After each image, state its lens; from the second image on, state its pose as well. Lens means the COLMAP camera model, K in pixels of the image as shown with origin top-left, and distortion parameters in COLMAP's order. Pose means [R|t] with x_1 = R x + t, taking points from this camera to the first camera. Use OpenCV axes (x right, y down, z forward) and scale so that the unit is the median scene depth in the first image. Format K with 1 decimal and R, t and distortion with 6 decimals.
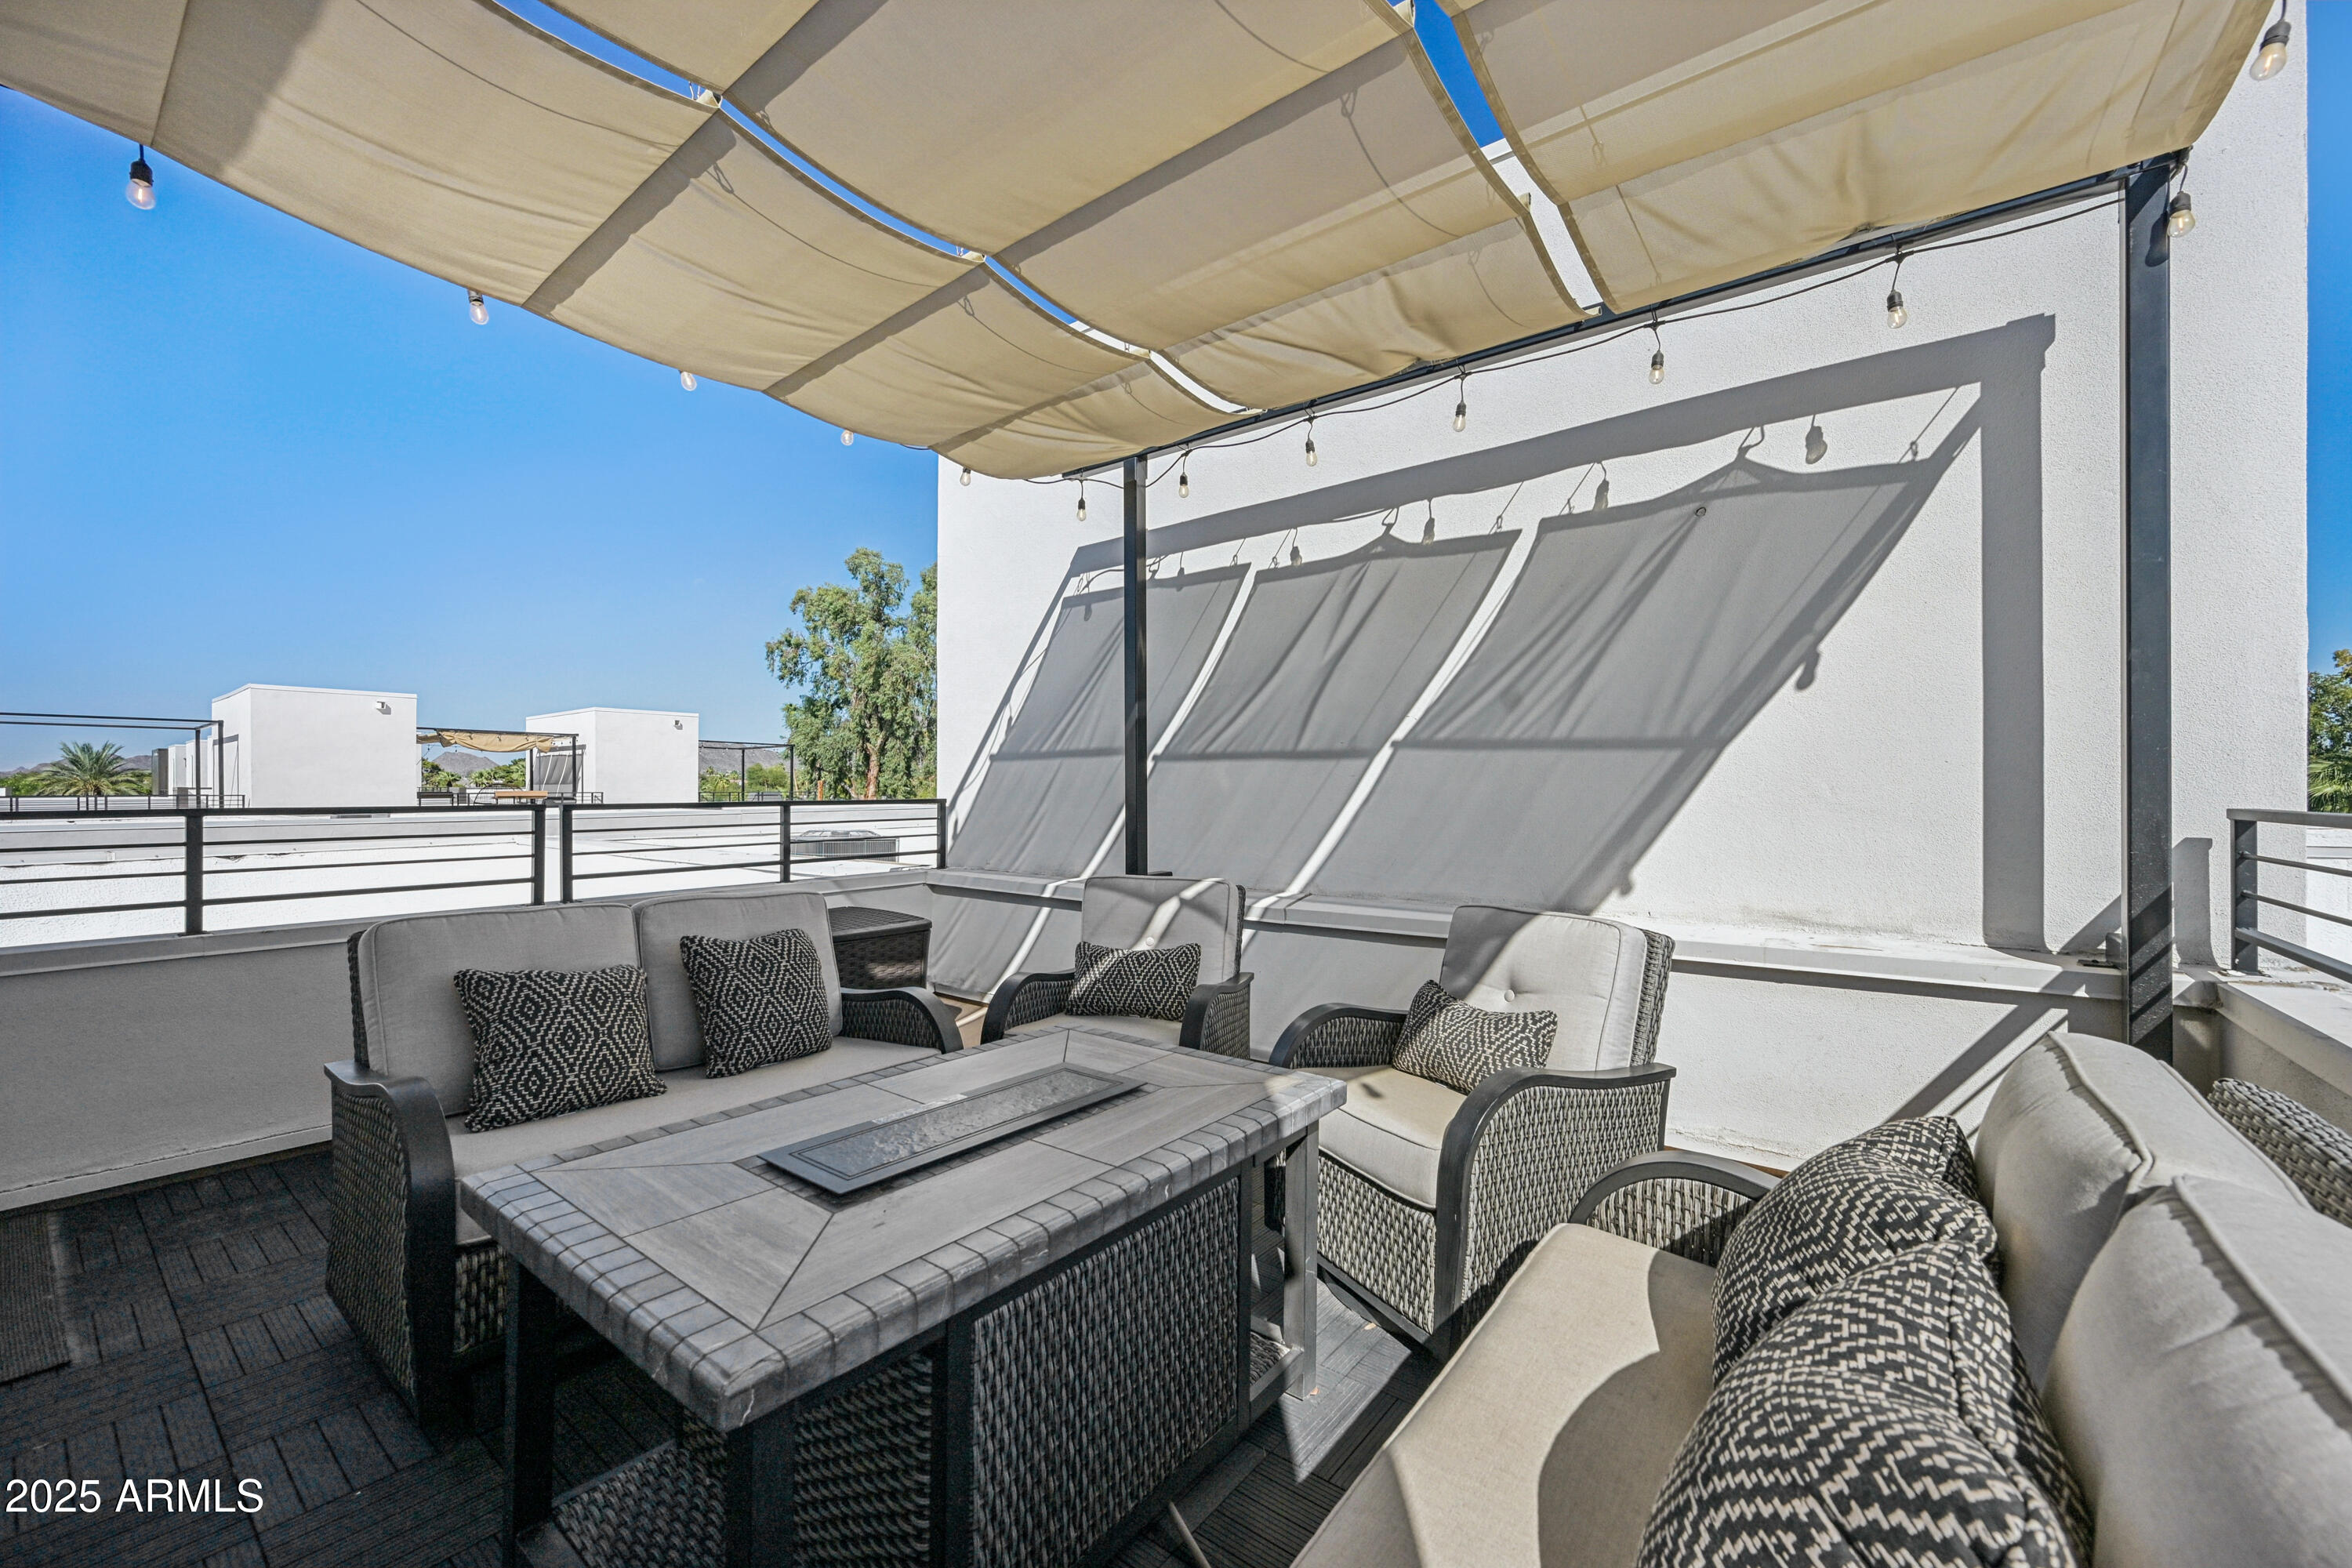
lens RADIAL K [[927.8, 0, 1182.1], [0, 927.8, 782.5], [0, 0, 1]] dist [-0.000877, 0.000291]
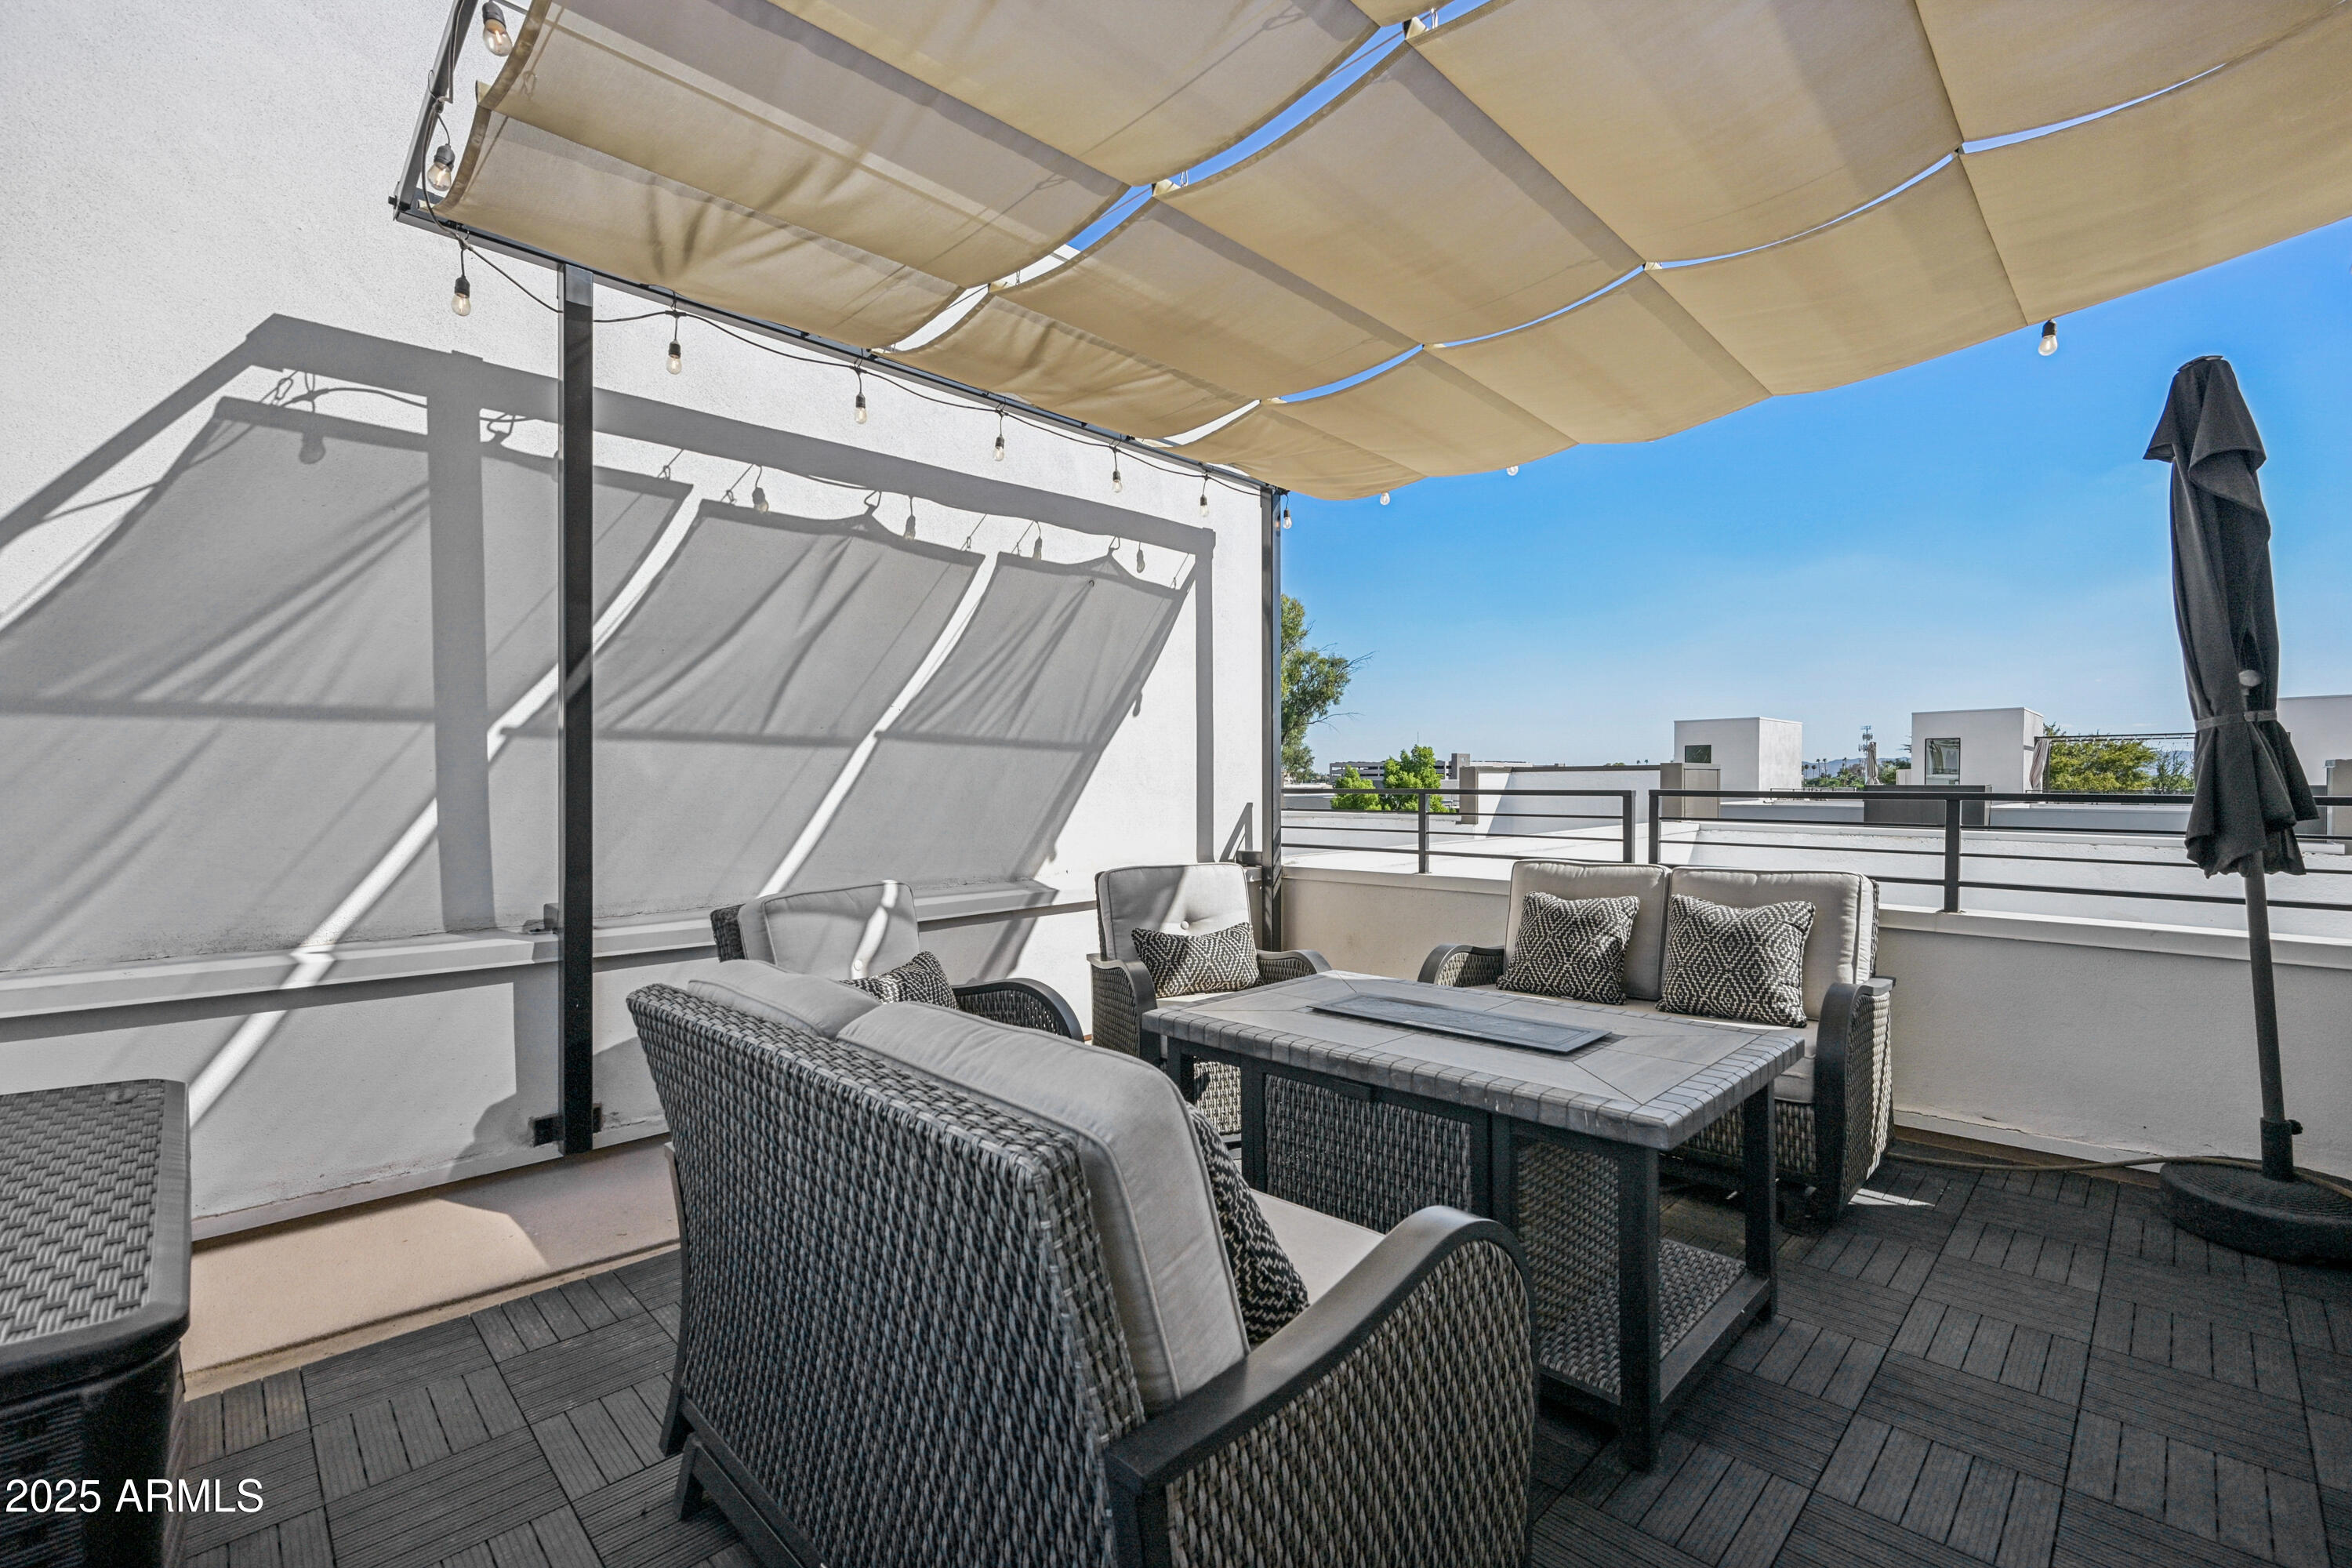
lens RADIAL K [[981.6, 0, 1183.7], [0, 981.6, 797.5], [0, 0, 1]] dist [-0.000008, -0.000027]
pose [[0.146110, -0.017734, 0.989109, -0.768711], [-0.008472, 0.999780, 0.019177, 0.002720], [-0.989232, -0.011181, 0.145928, 0.545186]]
